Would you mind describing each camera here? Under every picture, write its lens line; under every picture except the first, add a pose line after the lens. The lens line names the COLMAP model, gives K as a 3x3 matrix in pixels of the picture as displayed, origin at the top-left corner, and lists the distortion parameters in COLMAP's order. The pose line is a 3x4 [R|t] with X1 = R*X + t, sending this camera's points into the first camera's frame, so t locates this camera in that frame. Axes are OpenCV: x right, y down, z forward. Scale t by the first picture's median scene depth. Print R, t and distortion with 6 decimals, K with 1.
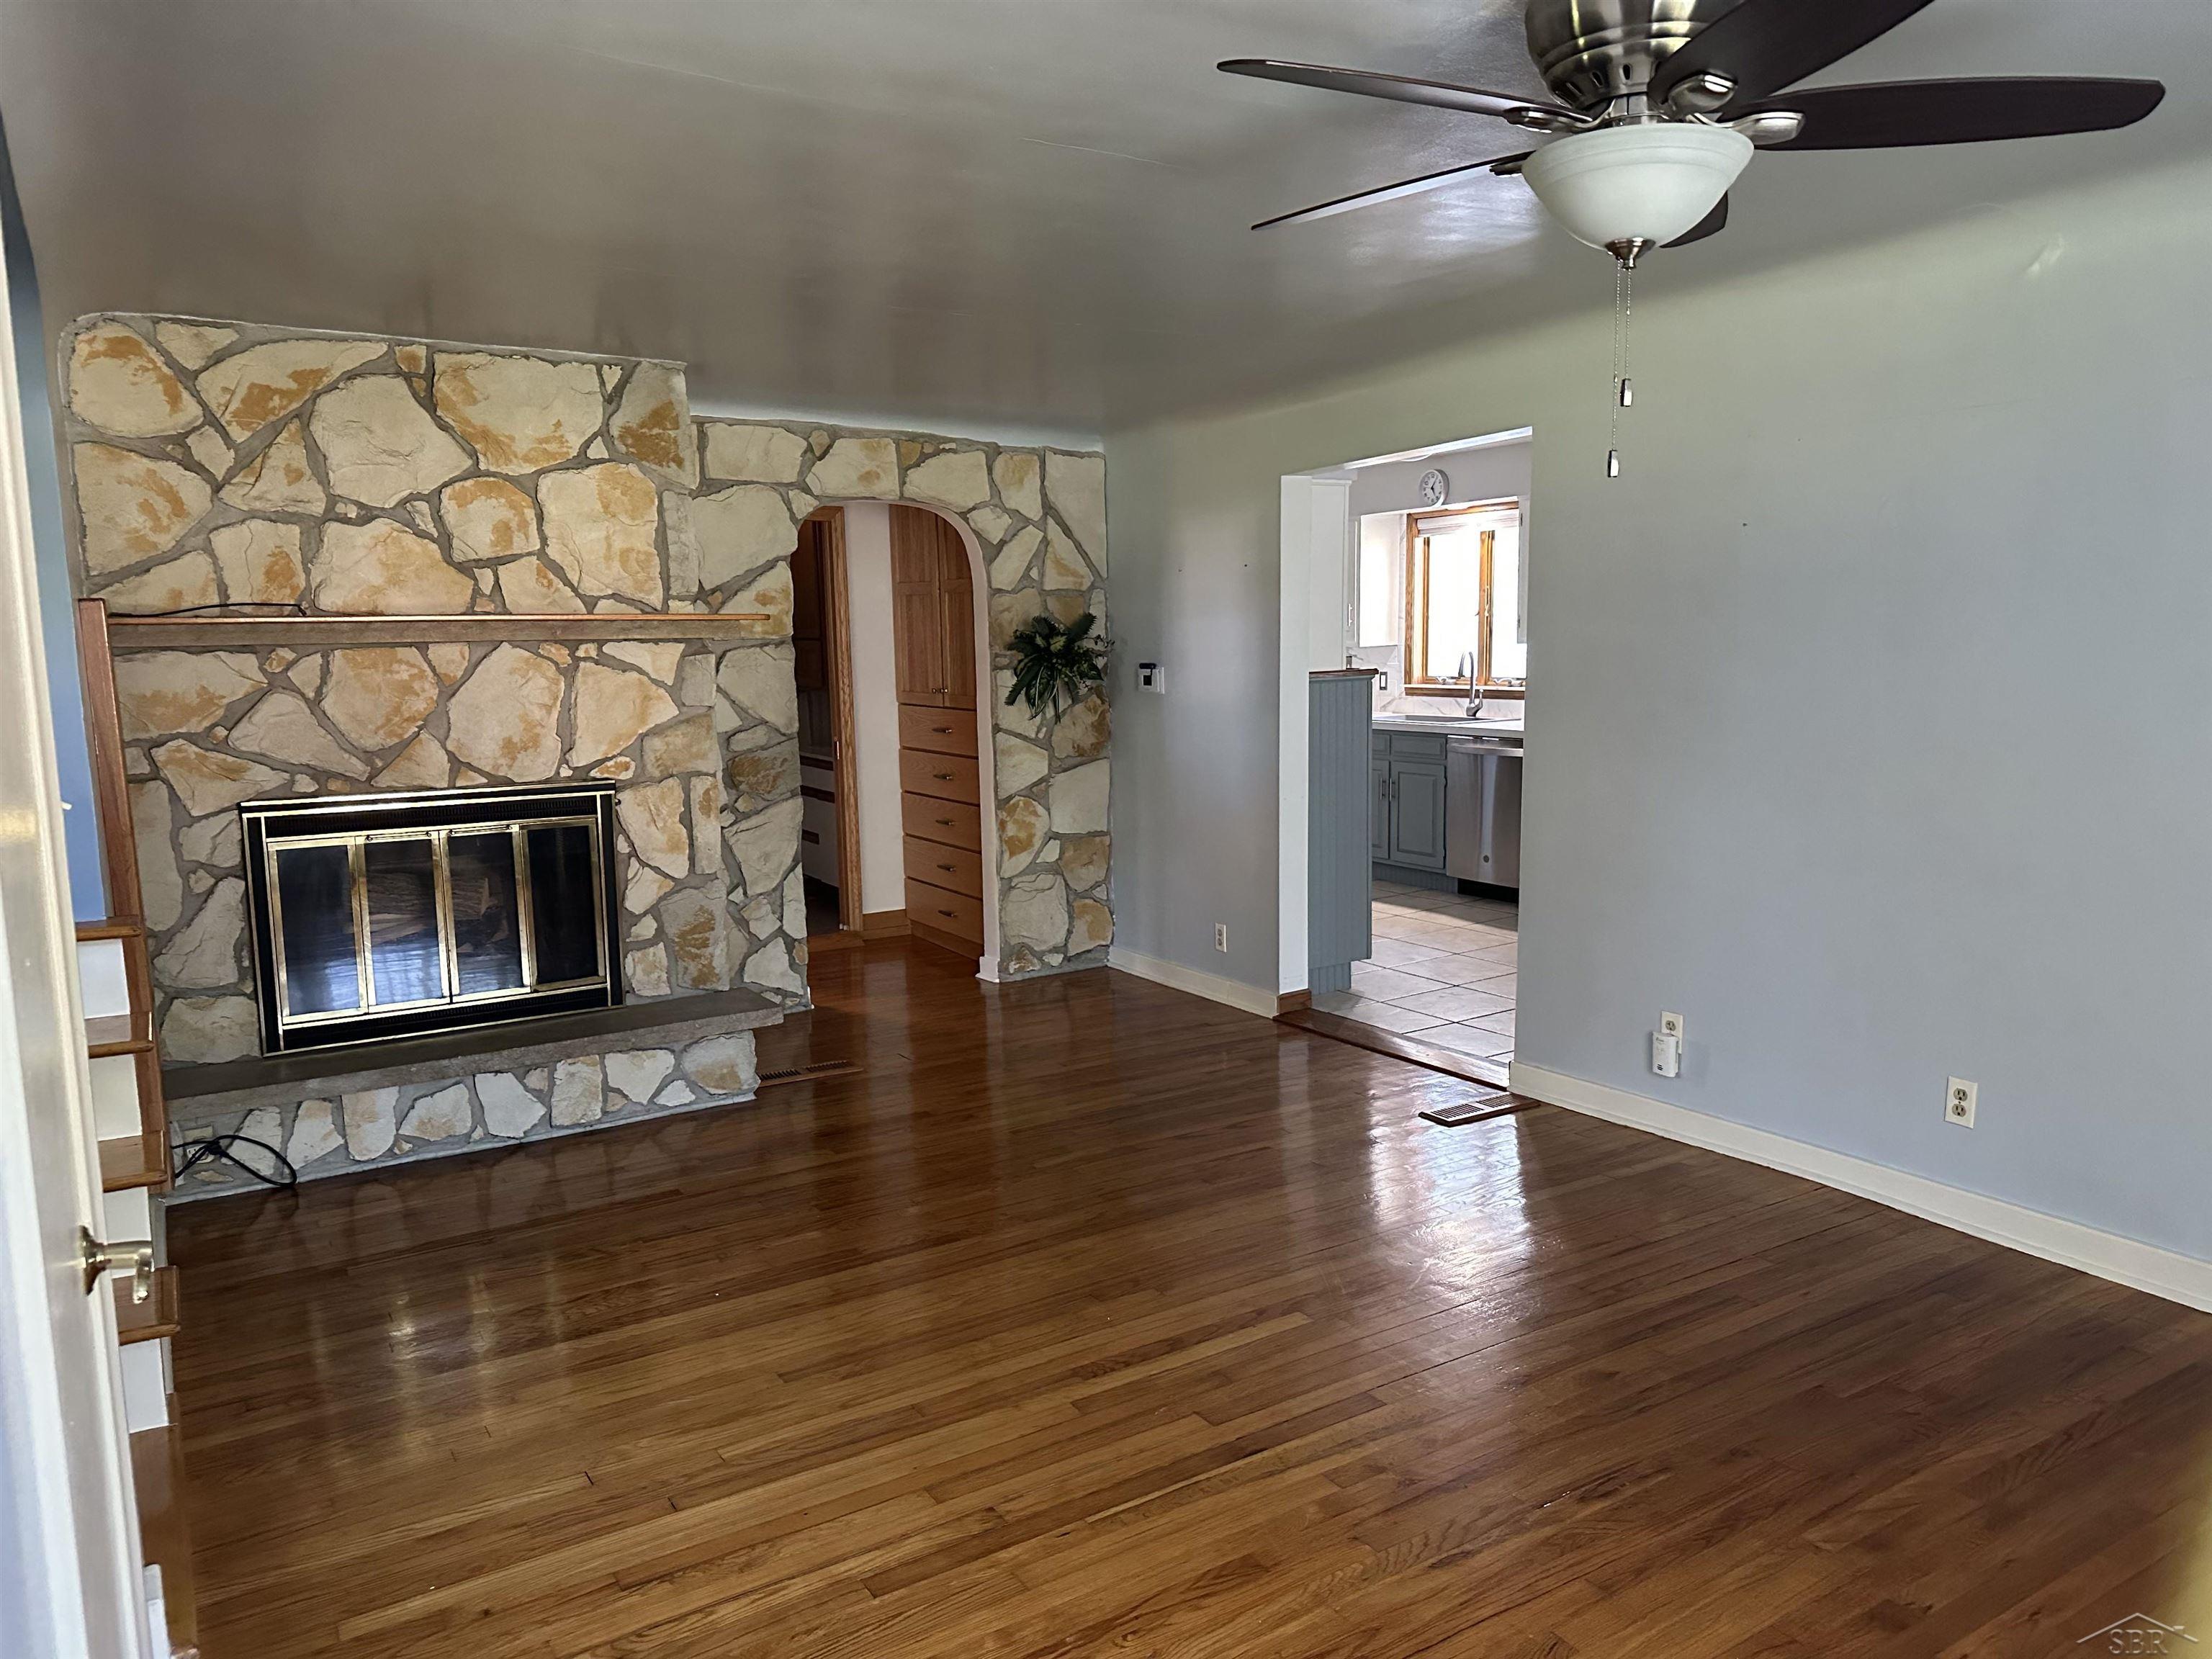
lens RADIAL K [[1547.6, 0, 1112.9], [0, 1547.6, 829.9], [0, 0, 1]] dist [0.160523, -0.292482]
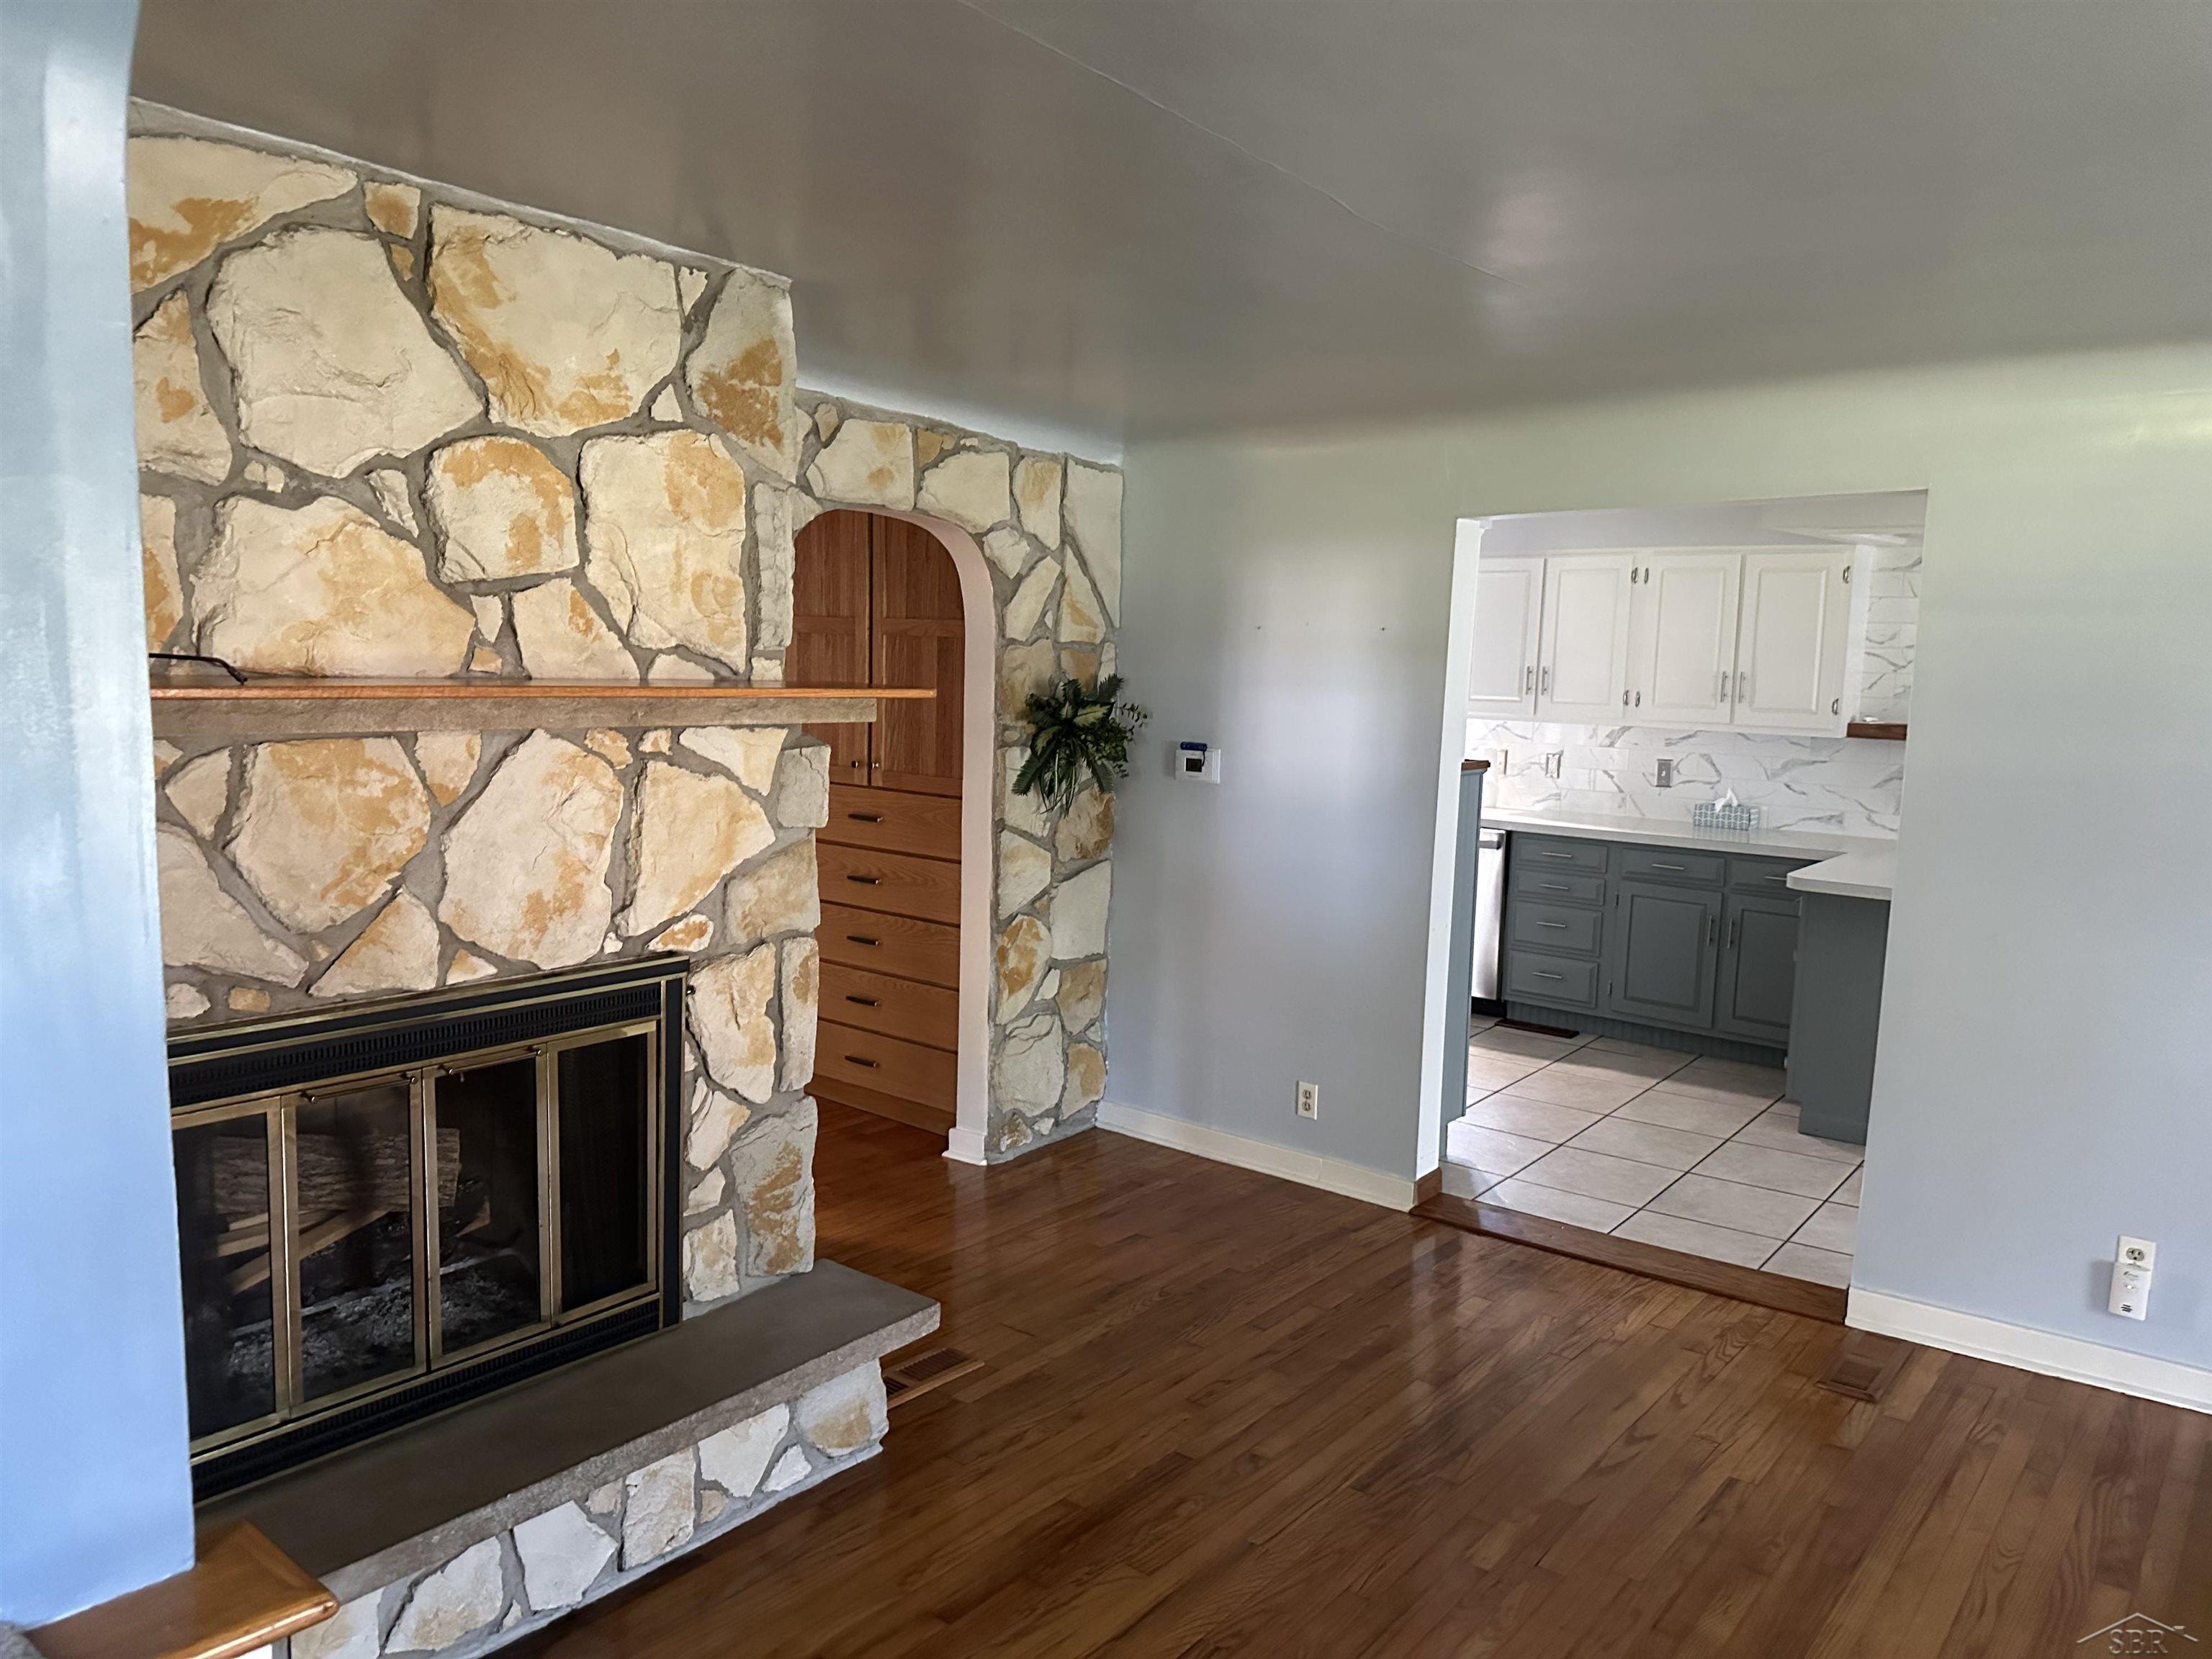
lens RADIAL K [[1543.1, 0, 1105.7], [0, 1543.1, 837.1], [0, 0, 1]] dist [0.110647, -0.168539]
pose [[0.942370, 0.004814, 0.334537, -0.363171], [-0.002824, 0.999975, -0.006435, -0.072901], [-0.334560, 0.005119, 0.942361, 0.379092]]
